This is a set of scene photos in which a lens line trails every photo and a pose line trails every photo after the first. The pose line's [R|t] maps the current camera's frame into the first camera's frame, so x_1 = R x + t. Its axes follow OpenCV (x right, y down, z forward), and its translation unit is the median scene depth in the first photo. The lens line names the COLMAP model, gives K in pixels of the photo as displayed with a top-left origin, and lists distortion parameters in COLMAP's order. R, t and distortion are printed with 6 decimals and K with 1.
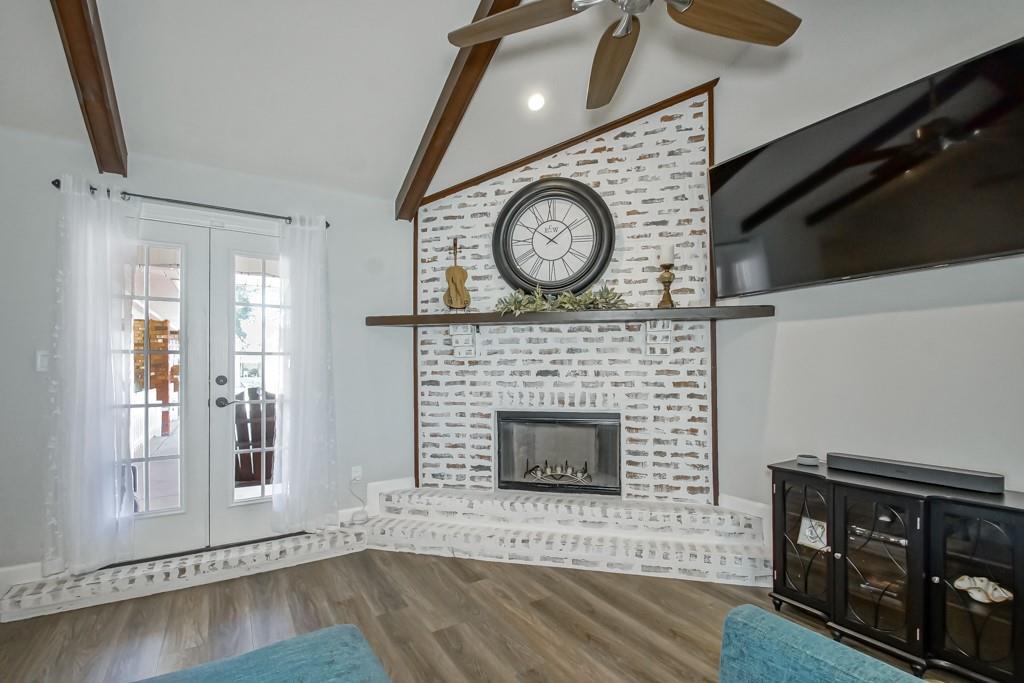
lens RADIAL K [[457.3, 0, 506.4], [0, 457.3, 365.6], [0, 0, 1]] dist [0.001210, -0.000147]
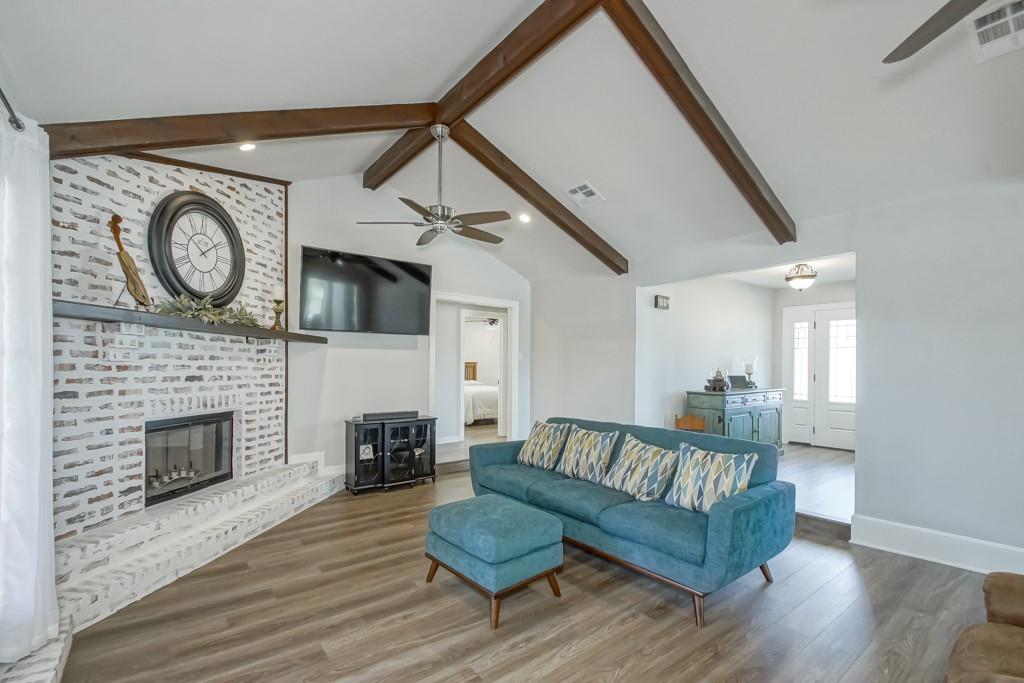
lens RADIAL K [[457.3, 0, 506.4], [0, 457.3, 365.6], [0, 0, 1]] dist [0.001210, -0.000147]
pose [[-0.106447, 0.009804, 0.994270, -1.013307], [-0.012709, 0.999856, -0.011219, -0.010157], [-0.994237, -0.013830, -0.106307, 0.402749]]
